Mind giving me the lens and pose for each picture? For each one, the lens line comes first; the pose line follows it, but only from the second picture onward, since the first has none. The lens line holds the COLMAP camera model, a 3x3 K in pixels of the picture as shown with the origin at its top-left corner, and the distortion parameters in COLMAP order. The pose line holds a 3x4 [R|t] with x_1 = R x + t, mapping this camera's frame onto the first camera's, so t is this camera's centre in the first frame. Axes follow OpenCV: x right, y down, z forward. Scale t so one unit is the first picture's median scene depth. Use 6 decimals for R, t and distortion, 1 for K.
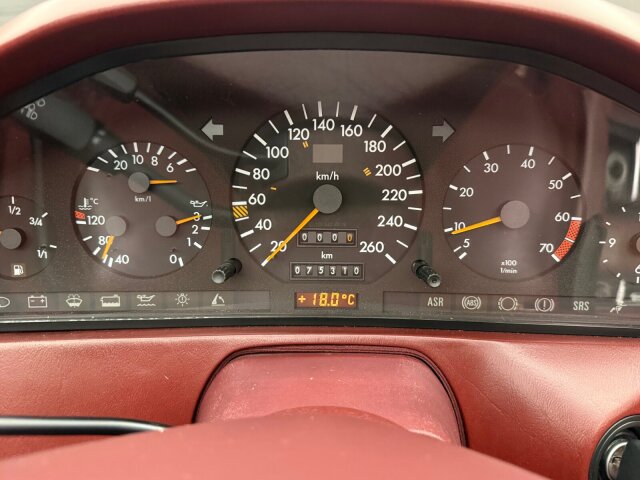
lens RADIAL K [[458.0, 0, 324.9], [0, 458.0, 244.4], [0, 0, 1]] dist [0.042769, -0.045561]
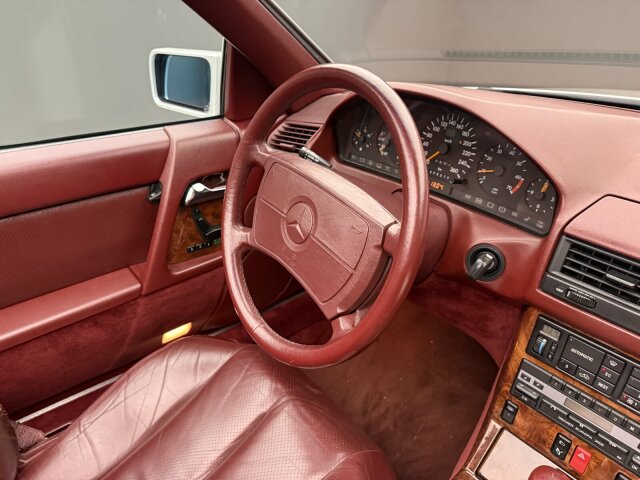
lens RADIAL K [[458.0, 0, 315.3], [0, 458.0, 245.5], [0, 0, 1]] dist [0.042769, -0.045561]
pose [[0.638480, 0.370676, -0.674494, 1.618518], [-0.272978, 0.928469, 0.251848, -0.043274], [0.719601, 0.023322, 0.693996, -1.515052]]
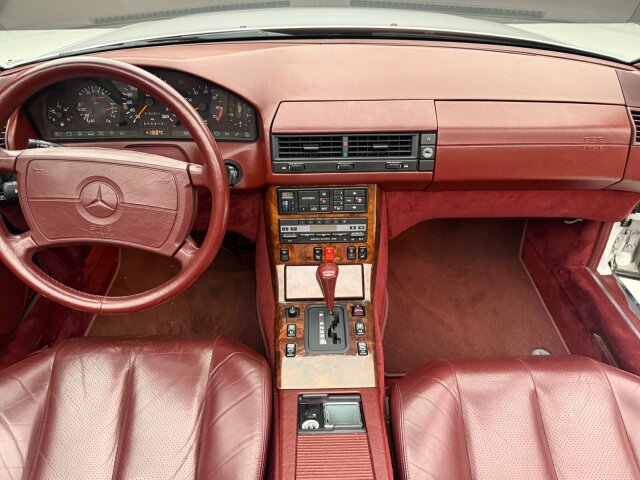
lens RADIAL K [[458.0, 0, 315.9], [0, 458.0, 238.1], [0, 0, 1]] dist [0.042769, -0.045561]
pose [[0.999682, -0.016118, 0.019376, 1.158133], [0.010291, 0.962814, 0.269968, -0.039087], [-0.023006, -0.269683, 0.962674, -2.618741]]
